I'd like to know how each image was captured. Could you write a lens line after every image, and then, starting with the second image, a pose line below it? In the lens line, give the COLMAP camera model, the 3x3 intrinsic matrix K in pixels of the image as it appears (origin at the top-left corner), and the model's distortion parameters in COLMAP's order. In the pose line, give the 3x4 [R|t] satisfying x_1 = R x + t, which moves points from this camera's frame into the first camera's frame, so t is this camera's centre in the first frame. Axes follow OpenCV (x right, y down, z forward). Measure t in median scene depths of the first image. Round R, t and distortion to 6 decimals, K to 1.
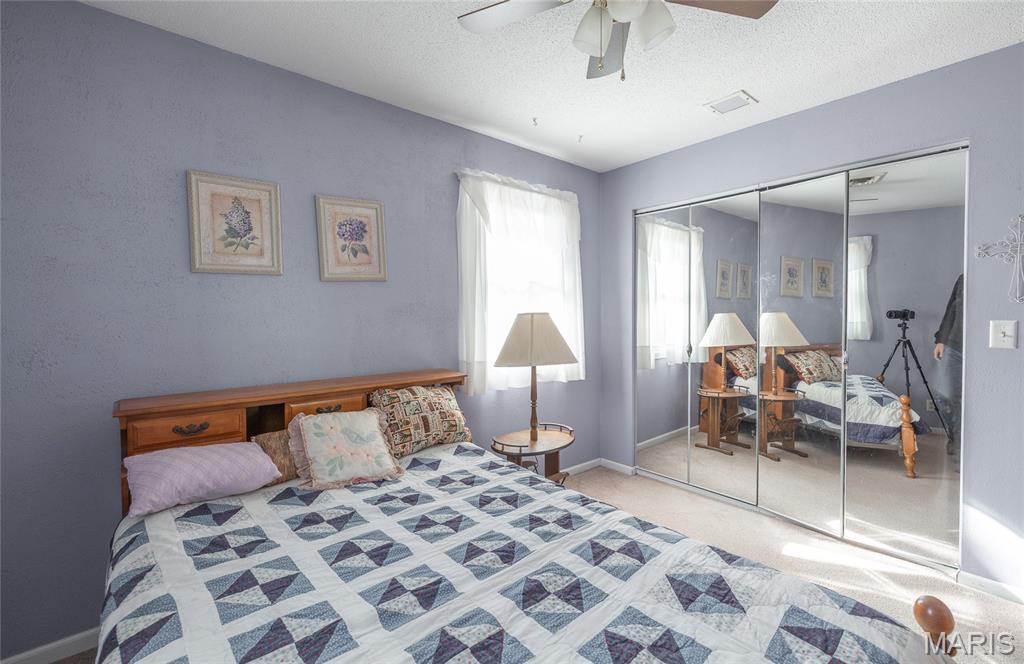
lens RADIAL K [[431.5, 0, 512.0], [0, 431.5, 332.0], [0, 0, 1]] dist [-0.000185, 0.000000]
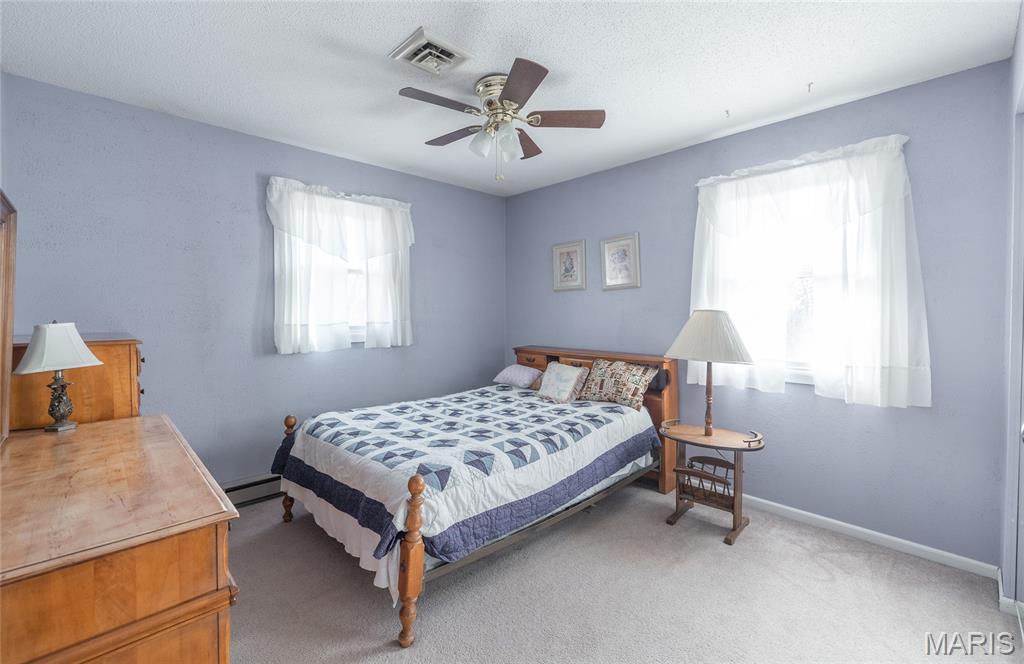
lens RADIAL K [[431.5, 0, 512.0], [0, 431.5, 332.0], [0, 0, 1]] dist [-0.000185, 0.000000]
pose [[0.064268, 0.048229, -0.996767, 1.219154], [-0.042841, 0.998044, 0.045528, -0.021832], [0.997013, 0.039777, 0.066208, 0.561908]]
